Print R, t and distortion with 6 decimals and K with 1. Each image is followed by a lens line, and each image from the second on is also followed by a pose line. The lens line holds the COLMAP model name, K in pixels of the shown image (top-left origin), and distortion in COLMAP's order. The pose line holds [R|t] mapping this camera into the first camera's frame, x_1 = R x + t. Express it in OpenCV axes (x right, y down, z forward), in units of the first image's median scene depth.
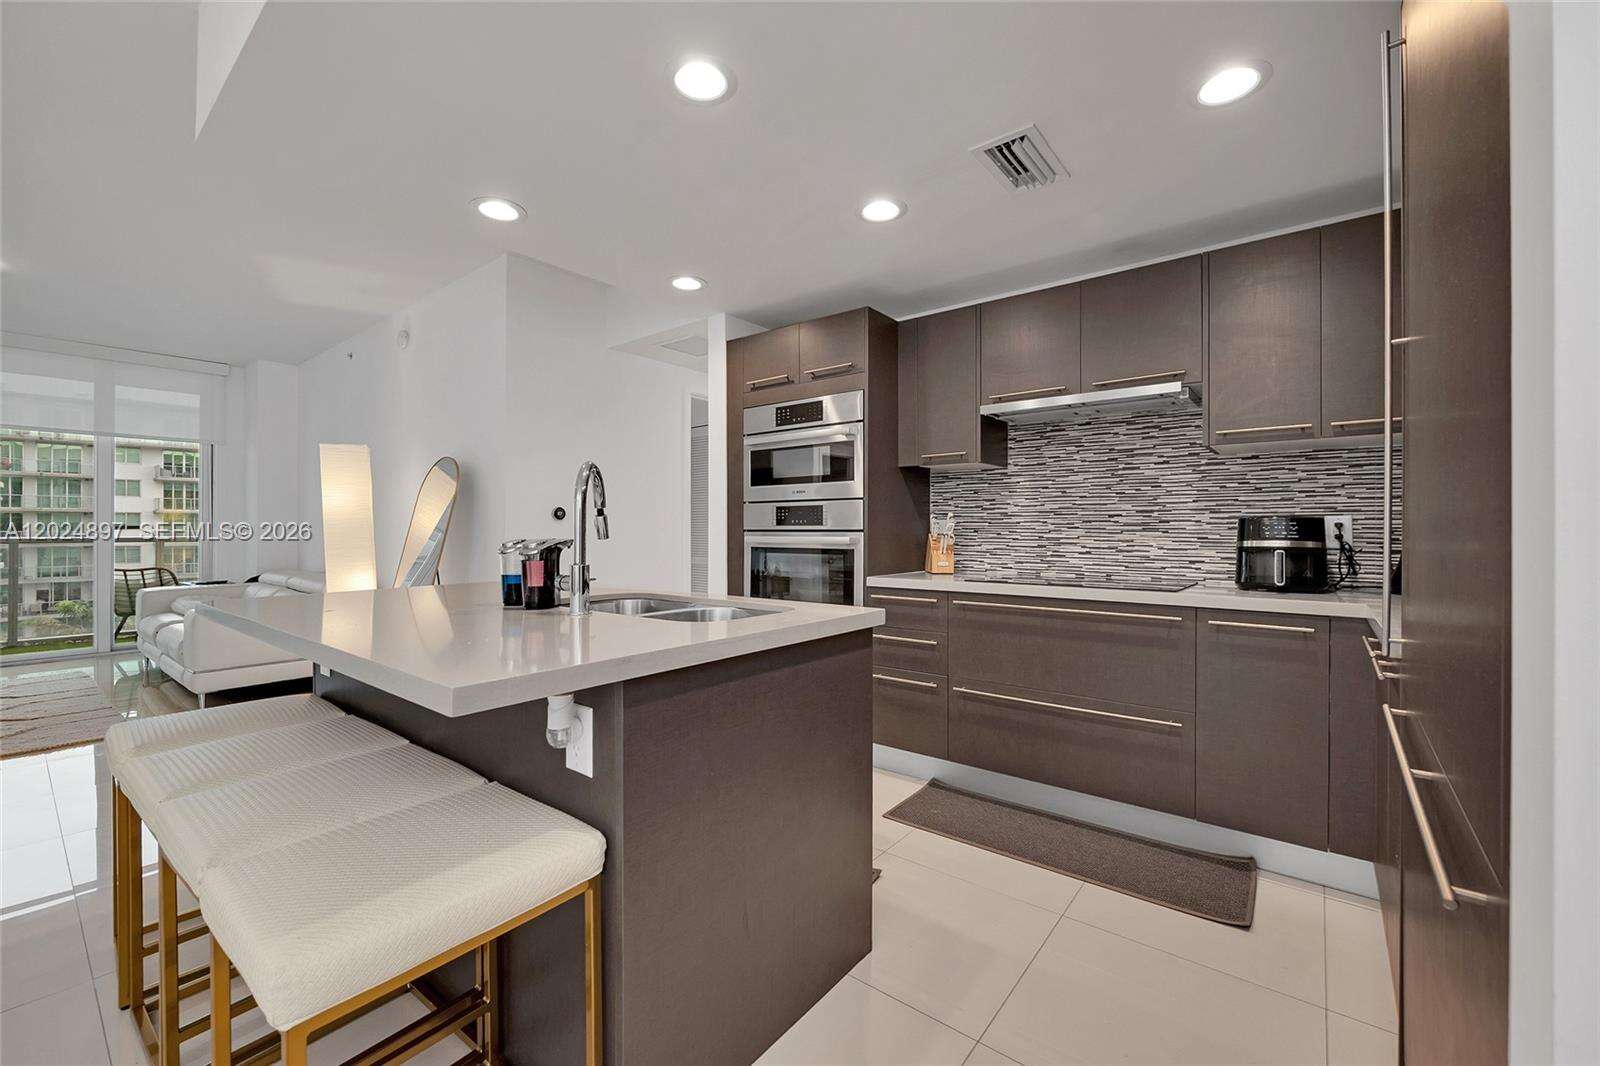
lens RADIAL K [[648.9, 0, 806.4], [0, 648.9, 527.9], [0, 0, 1]] dist [-0.003059, -0.000446]
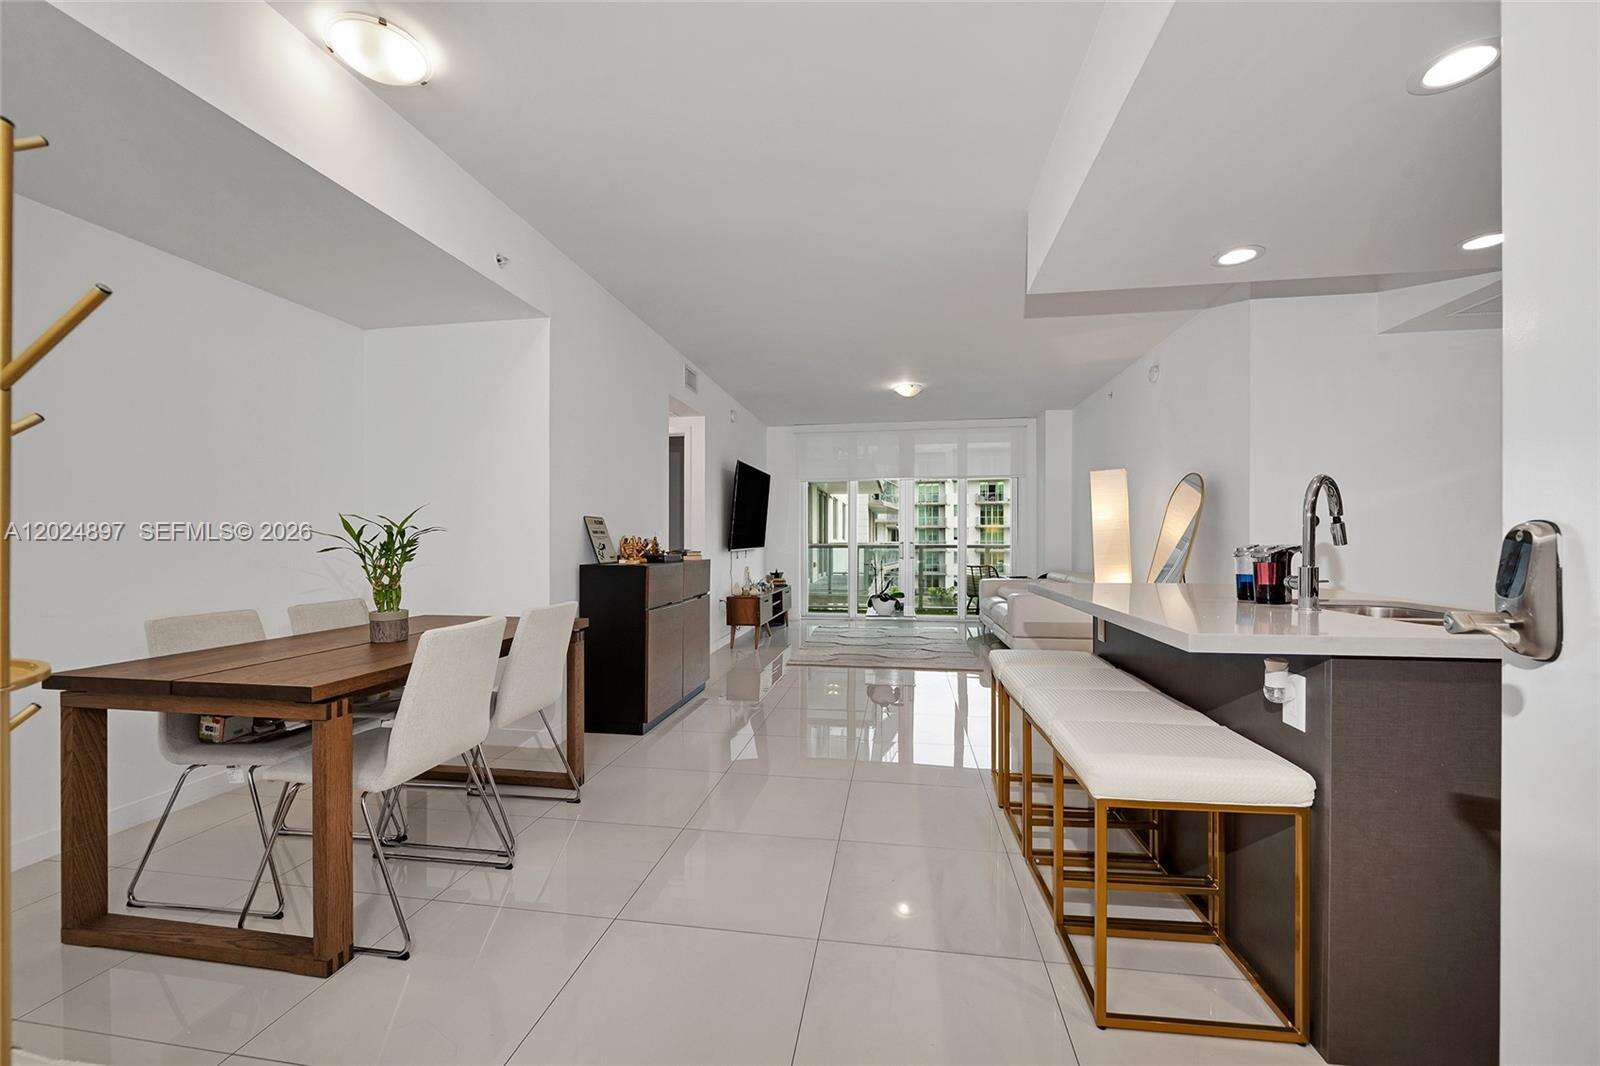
lens RADIAL K [[648.9, 0, 799.1], [0, 648.9, 543.9], [0, 0, 1]] dist [-0.003059, -0.000446]
pose [[0.494337, 0.006359, -0.869247, 0.113003], [0.000479, 0.999971, 0.007587, 0.004368], [0.869270, -0.004167, 0.494320, -0.194500]]
